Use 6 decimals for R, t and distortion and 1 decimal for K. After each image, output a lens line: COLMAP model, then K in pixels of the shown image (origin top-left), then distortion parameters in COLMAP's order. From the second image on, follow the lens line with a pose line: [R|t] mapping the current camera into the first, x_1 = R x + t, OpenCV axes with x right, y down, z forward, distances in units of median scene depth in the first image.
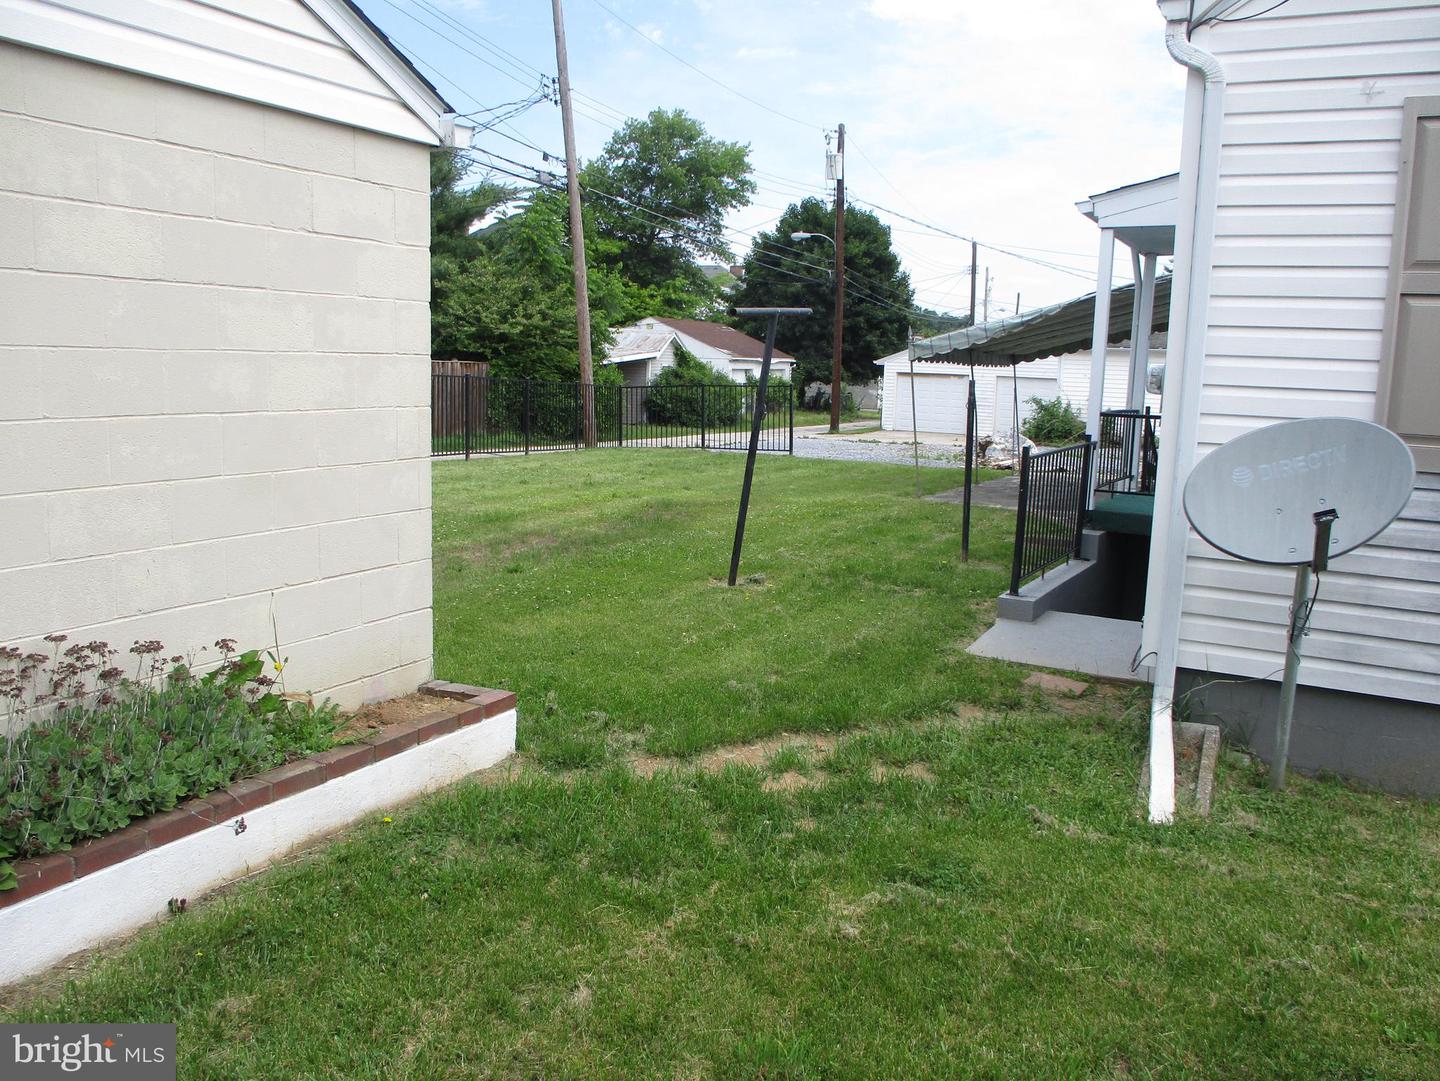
lens RADIAL K [[1232.5, 0, 788.2], [0, 1232.5, 509.1], [0, 0, 1]] dist [0.150244, -0.182296]
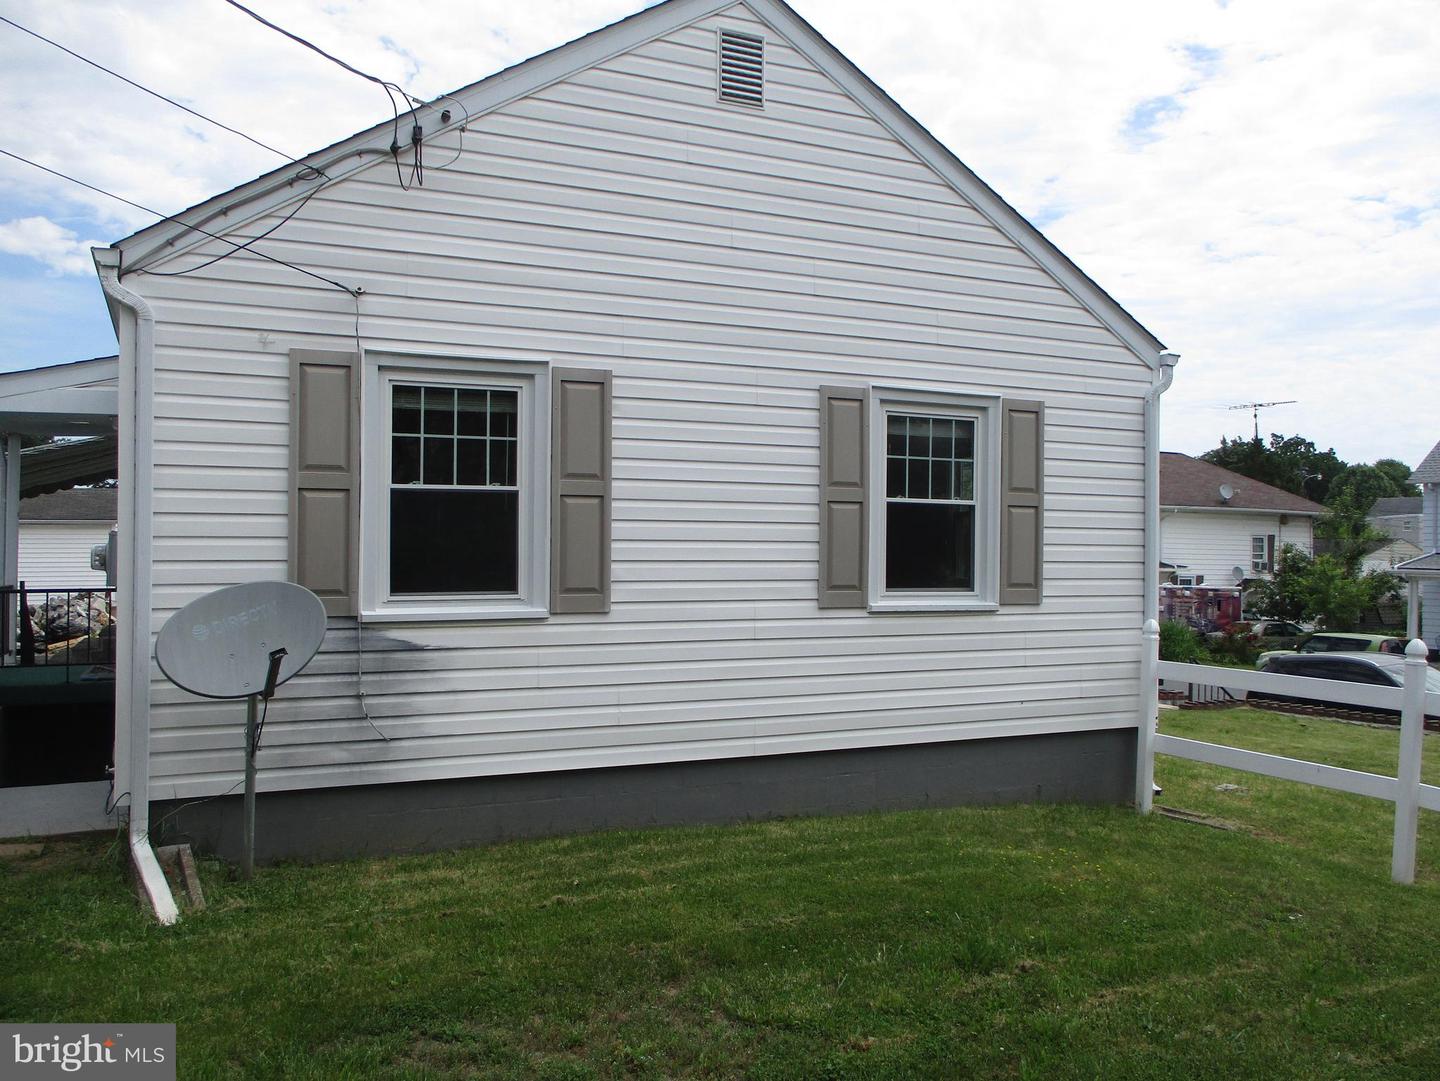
lens RADIAL K [[1171.4, 0, 720.0], [0, 1171.4, 540.5], [0, 0, 1]] dist [0.081132, -0.147753]
pose [[0.651740, -0.031318, 0.757796, -0.184138], [0.112356, 0.992110, -0.055630, 0.006550], [-0.750074, 0.121400, 0.650116, -0.155262]]
